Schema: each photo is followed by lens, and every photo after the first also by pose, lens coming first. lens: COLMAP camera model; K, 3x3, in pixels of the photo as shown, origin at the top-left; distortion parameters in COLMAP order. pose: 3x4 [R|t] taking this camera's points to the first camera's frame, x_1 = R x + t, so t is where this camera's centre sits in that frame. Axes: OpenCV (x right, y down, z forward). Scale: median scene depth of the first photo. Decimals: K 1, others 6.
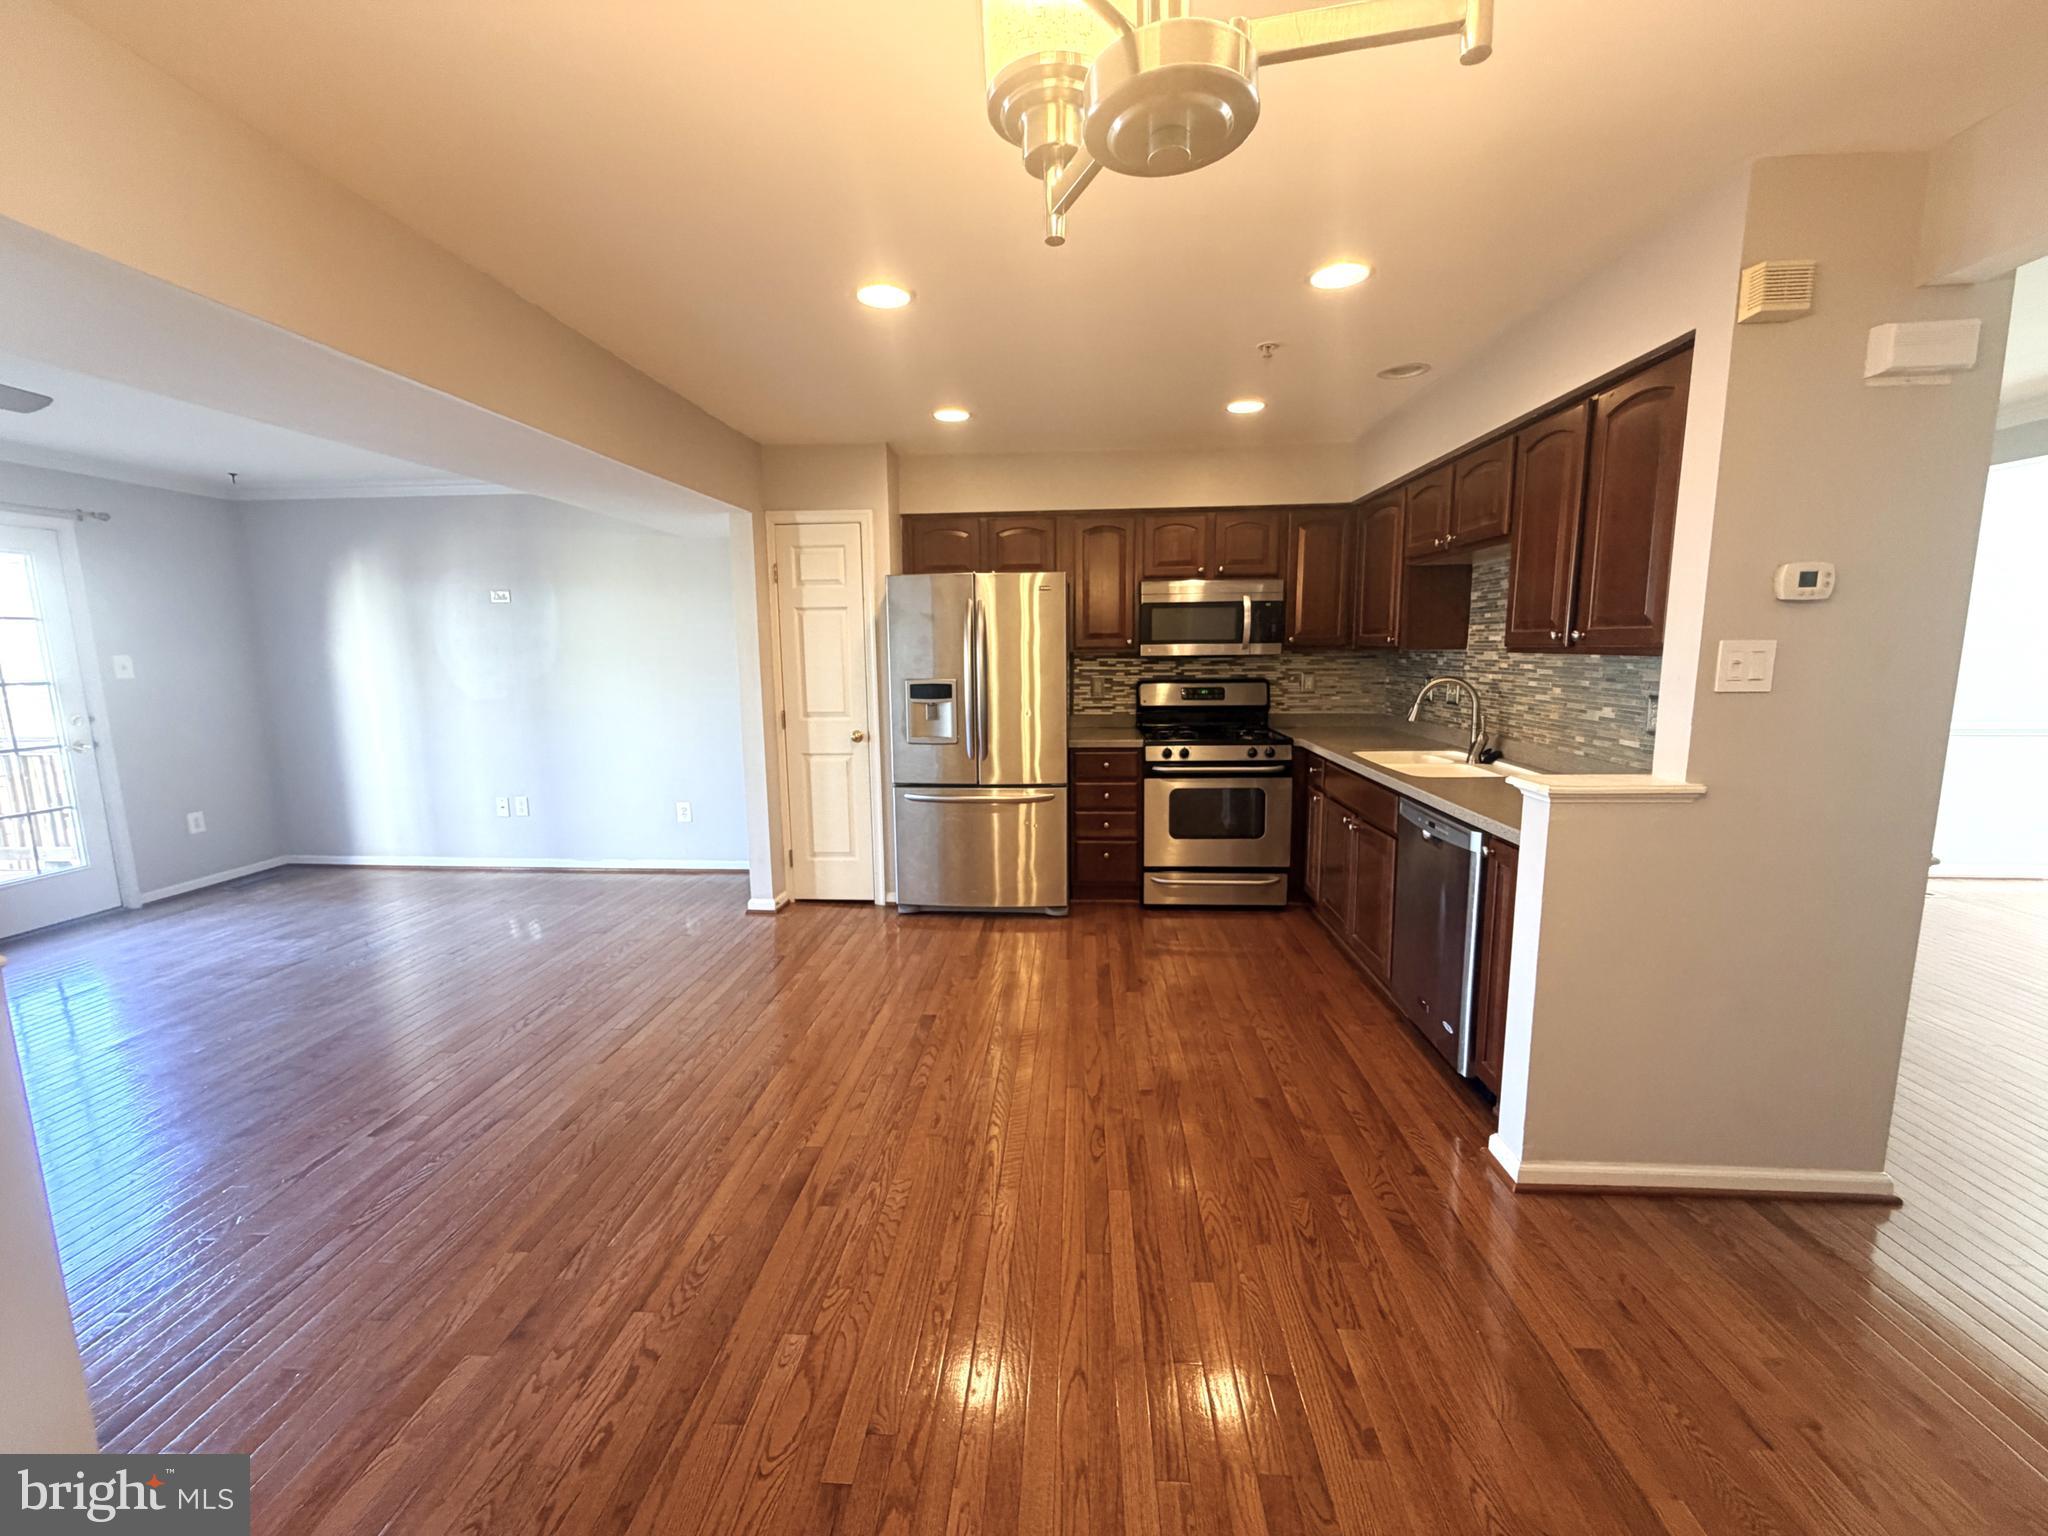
lens RADIAL K [[815.6, 0, 1016.0], [0, 815.6, 766.6], [0, 0, 1]] dist [-0.000540, 0.000307]
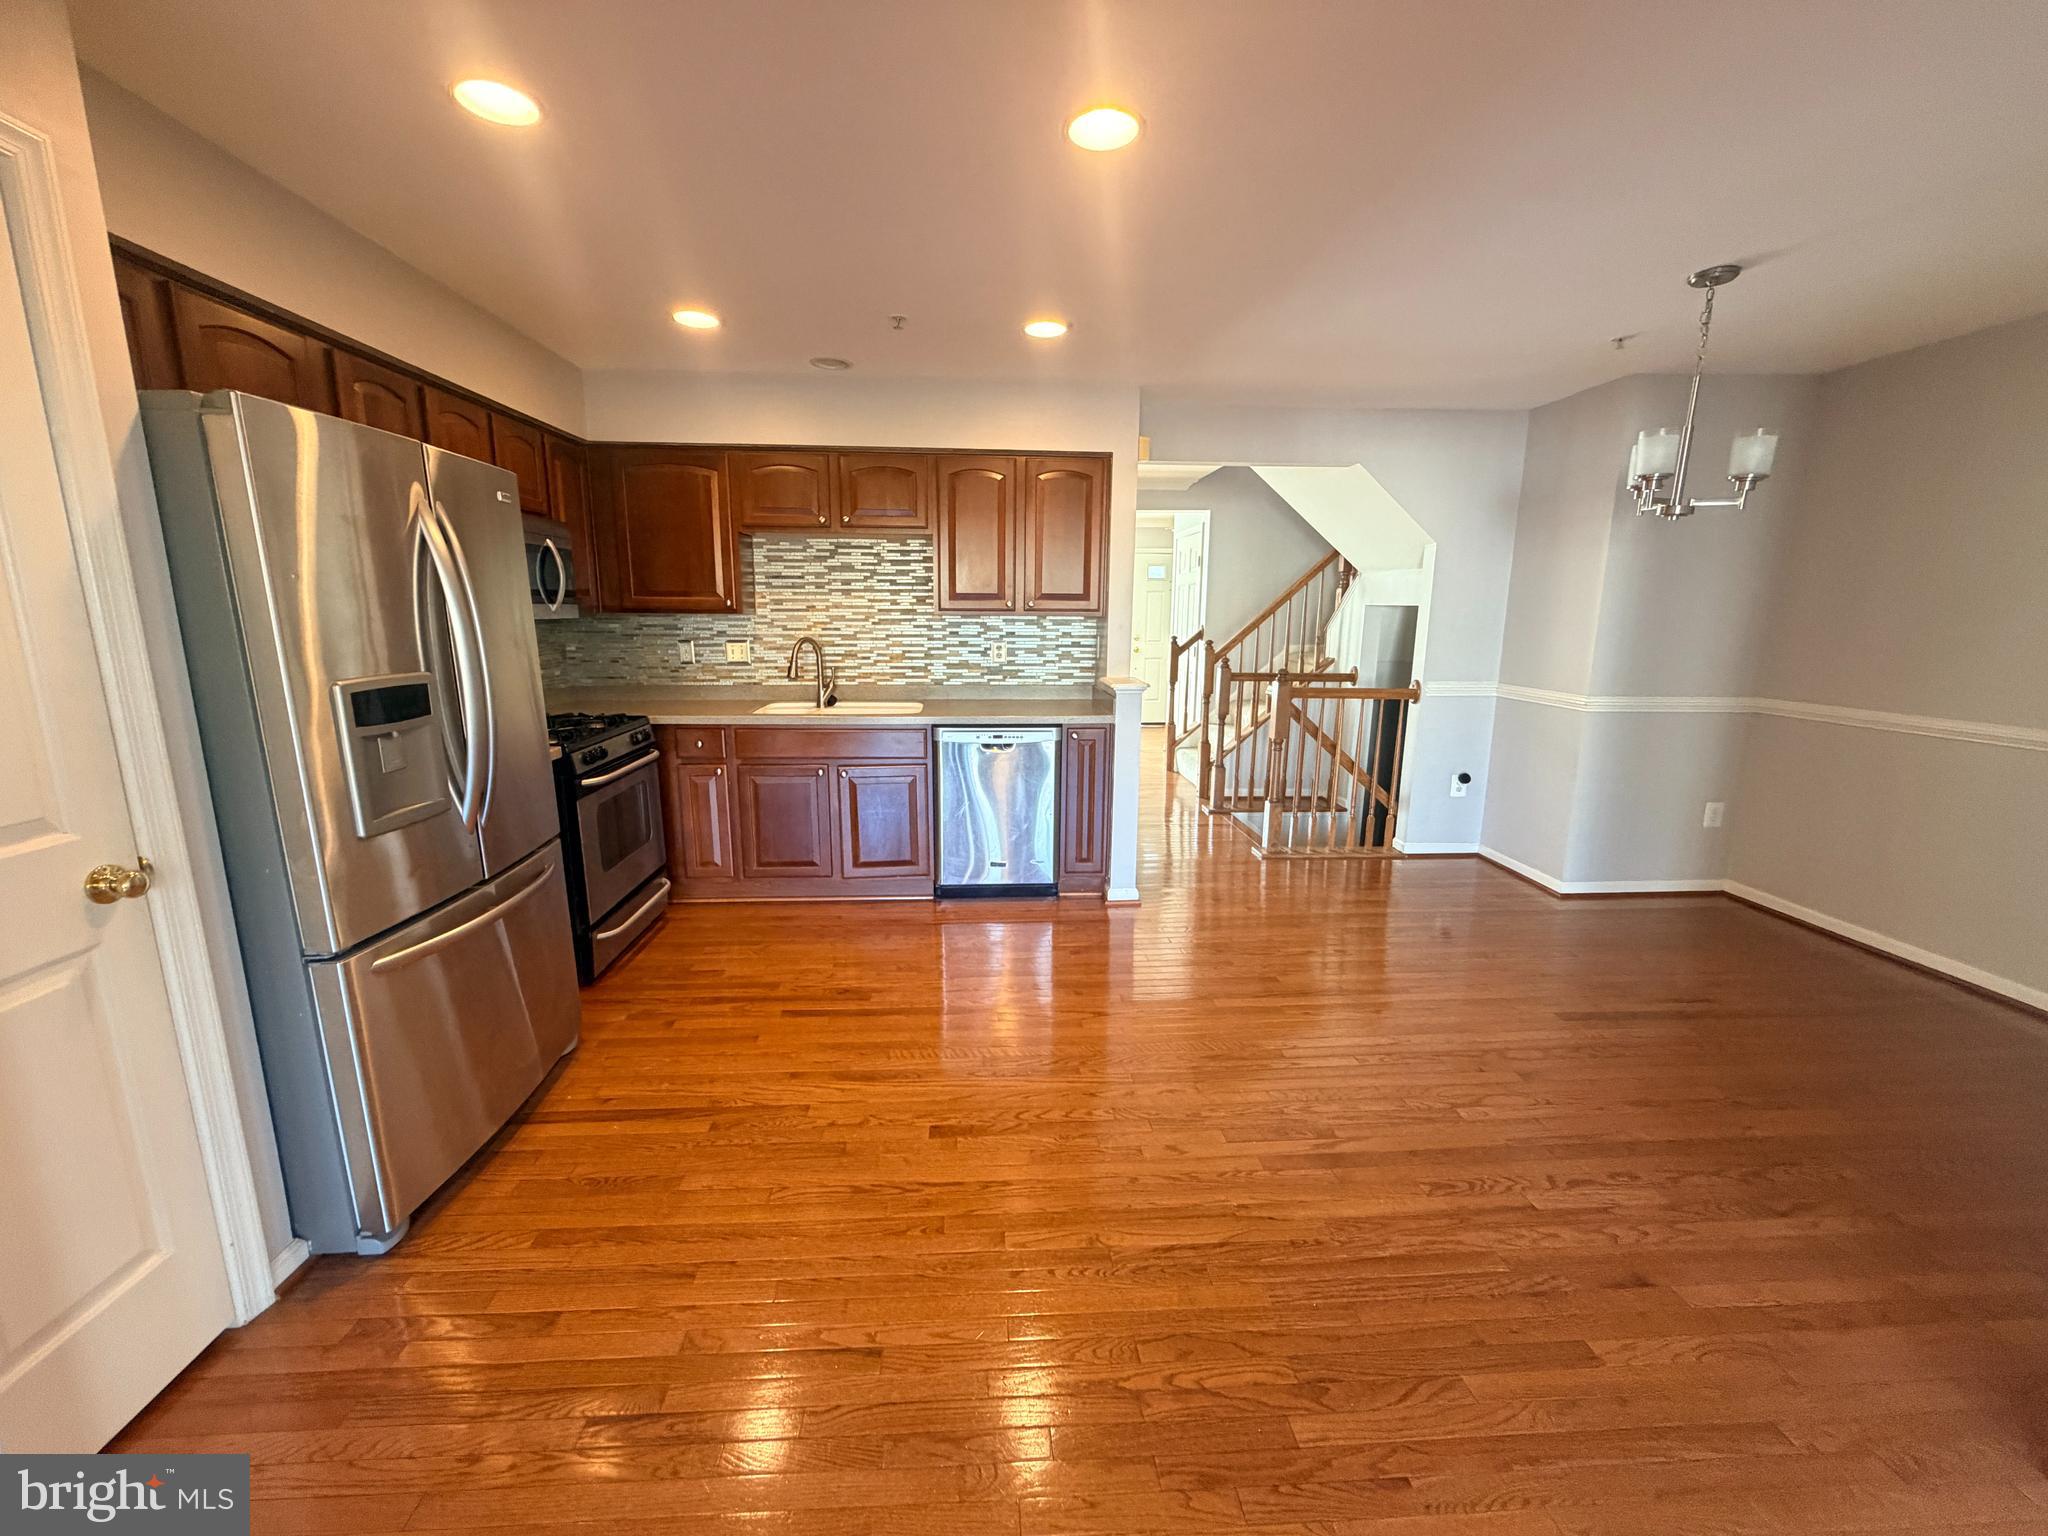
lens RADIAL K [[815.6, 0, 1015.6], [0, 815.6, 768.1], [0, 0, 1]] dist [-0.000540, 0.000307]
pose [[-0.134932, -0.178776, 0.974593, -0.570154], [0.142173, 0.969918, 0.197603, -0.098070], [-0.980602, 0.165224, -0.105456, 0.727080]]
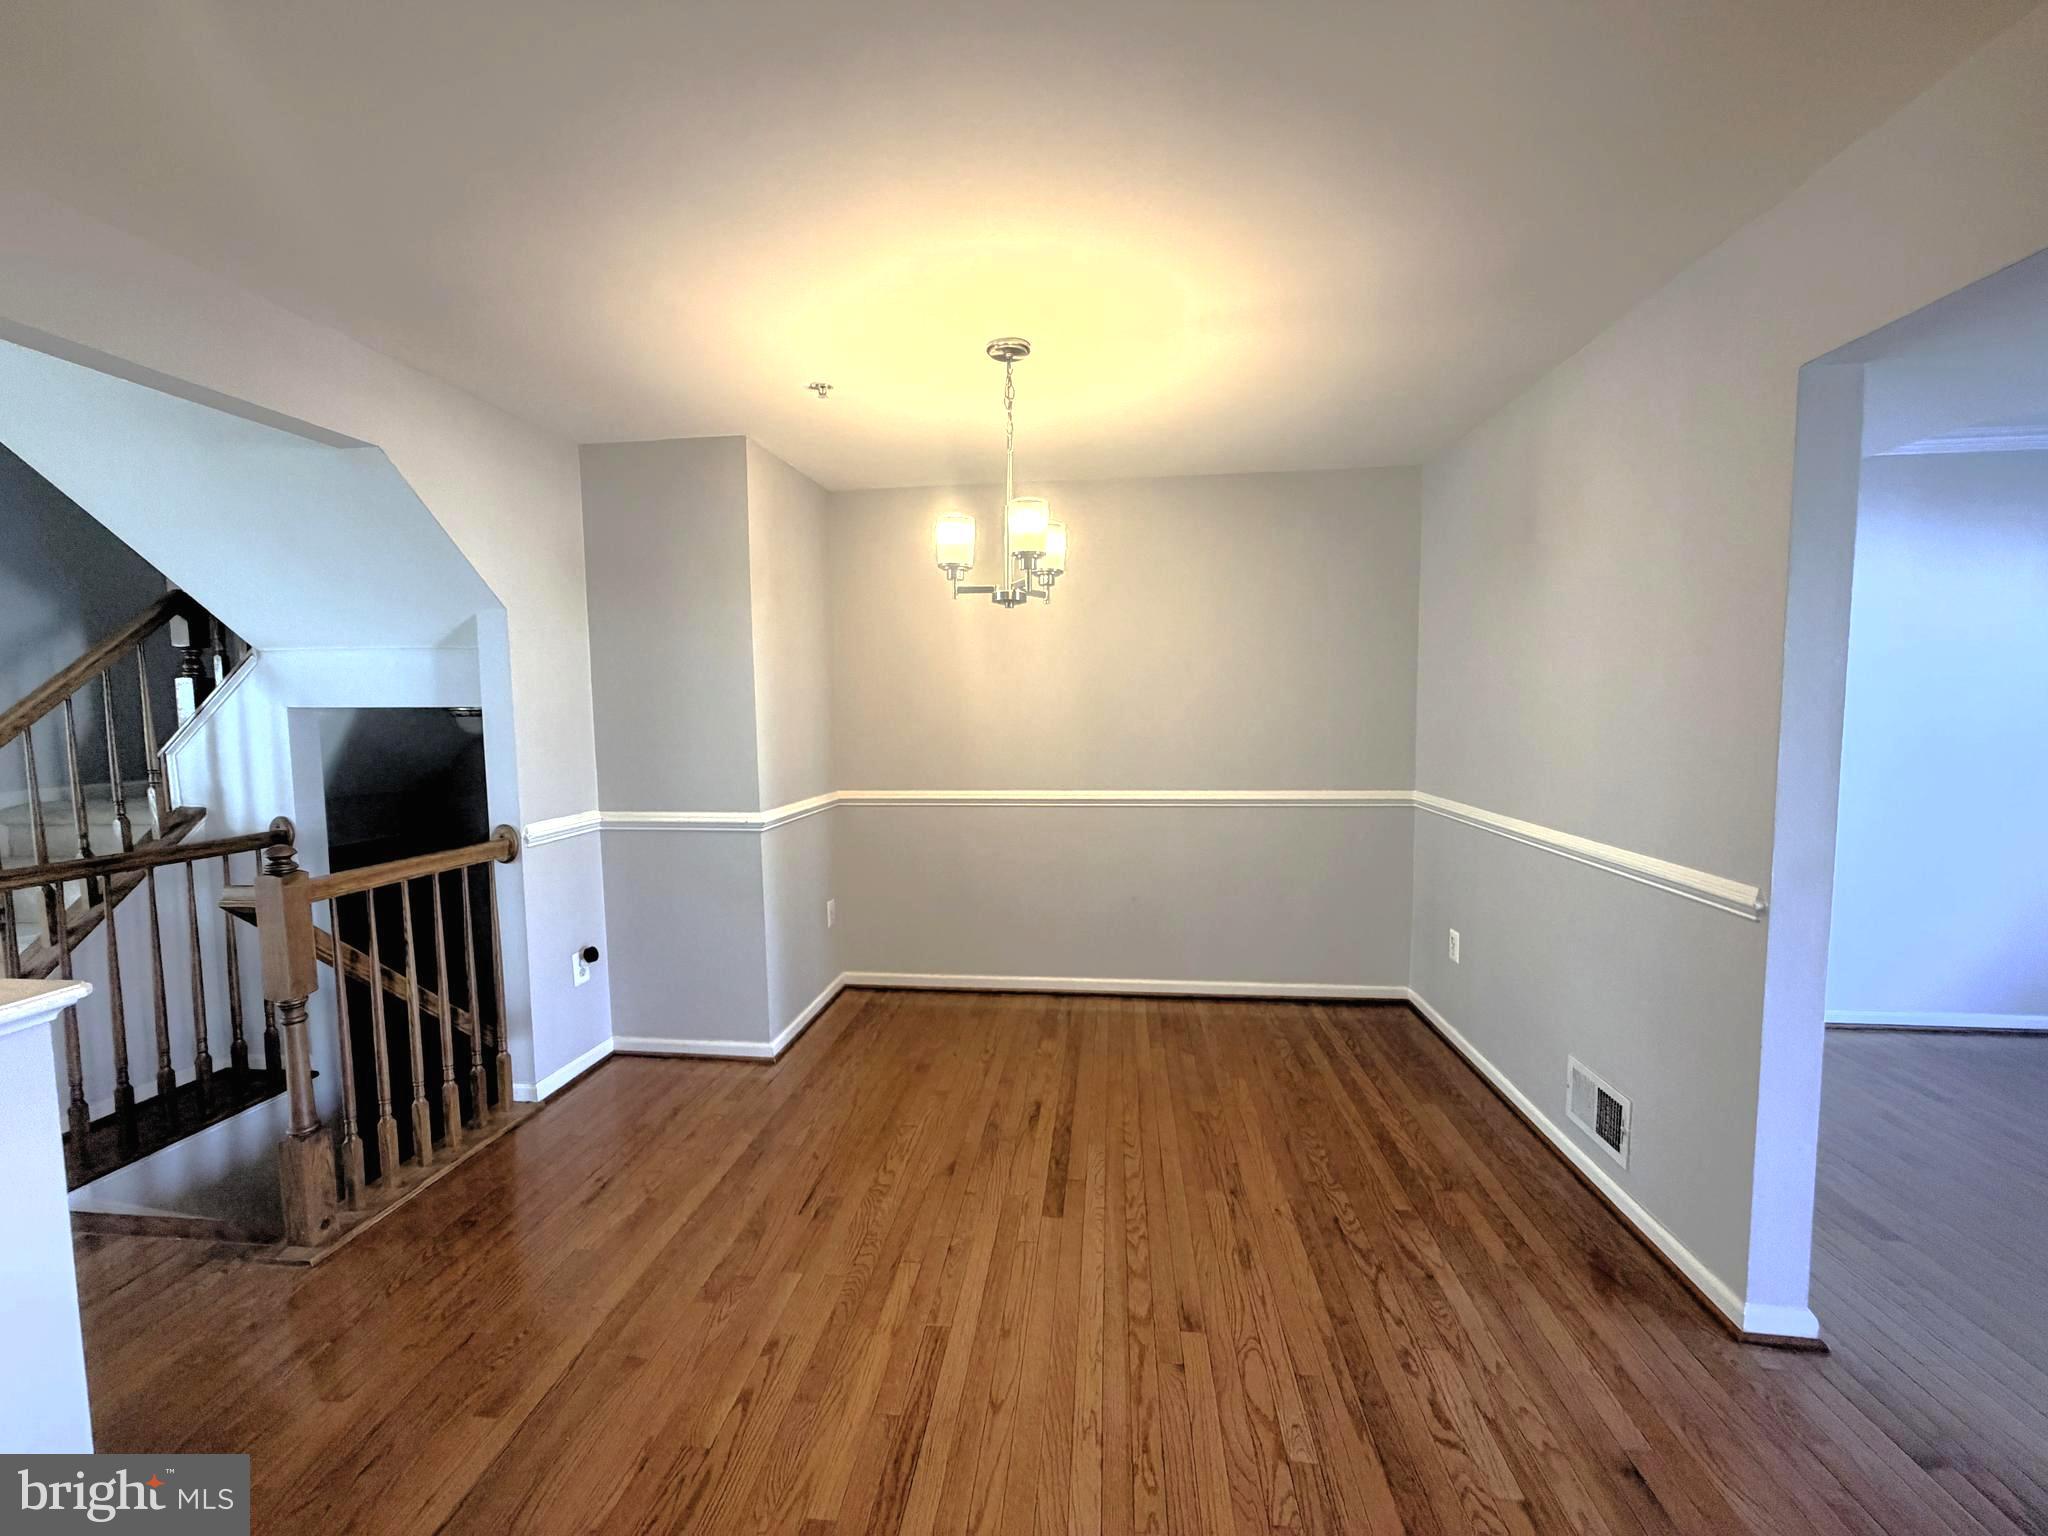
lens RADIAL K [[815.6, 0, 1017.2], [0, 815.6, 762.4], [0, 0, 1]] dist [-0.000540, 0.000307]
pose [[-0.999008, 0.023307, 0.037936, -0.002824], [0.031009, 0.975637, 0.217187, -0.105130], [-0.031950, 0.218148, -0.975393, 0.702052]]
